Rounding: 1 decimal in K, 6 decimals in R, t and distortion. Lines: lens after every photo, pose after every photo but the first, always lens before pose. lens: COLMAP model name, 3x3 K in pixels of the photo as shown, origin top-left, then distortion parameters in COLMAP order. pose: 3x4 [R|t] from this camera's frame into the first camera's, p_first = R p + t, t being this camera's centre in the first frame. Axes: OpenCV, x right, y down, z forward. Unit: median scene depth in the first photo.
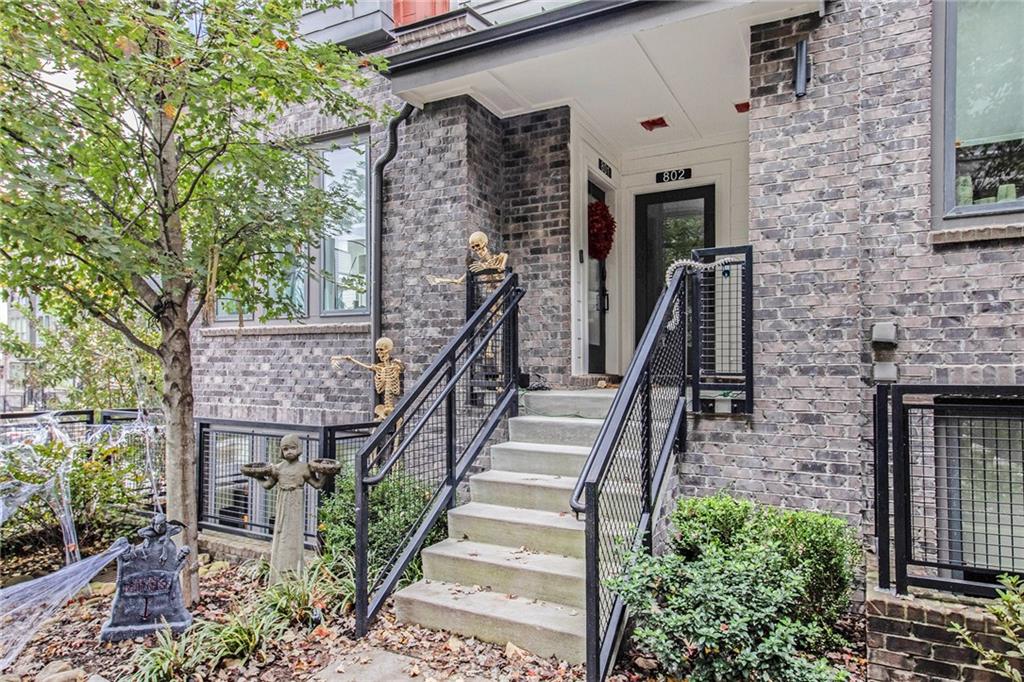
lens RADIAL K [[665.4, 0, 511.4], [0, 665.4, 367.6], [0, 0, 1]] dist [-0.001289, 0.000299]
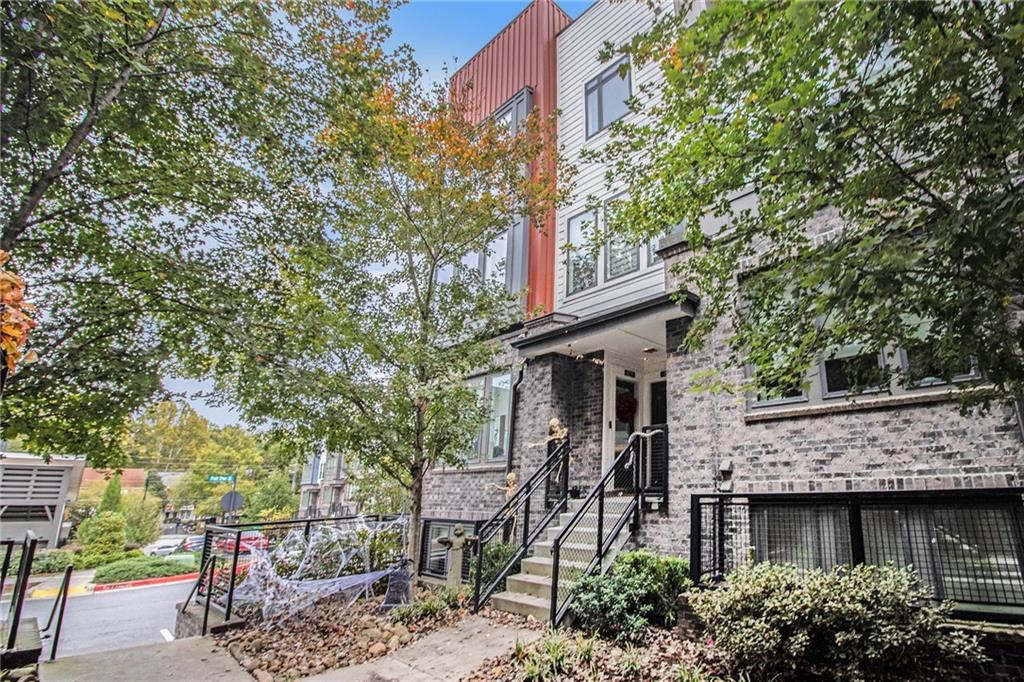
lens RADIAL K [[364.8, 0, 537.5], [0, 364.8, 328.4], [0, 0, 1]] dist [0.000335, -0.000011]
pose [[0.984044, -0.096923, -0.149211, 0.146335], [0.030786, 0.918711, -0.393730, -0.012092], [0.175243, 0.382854, 0.907035, -0.281797]]
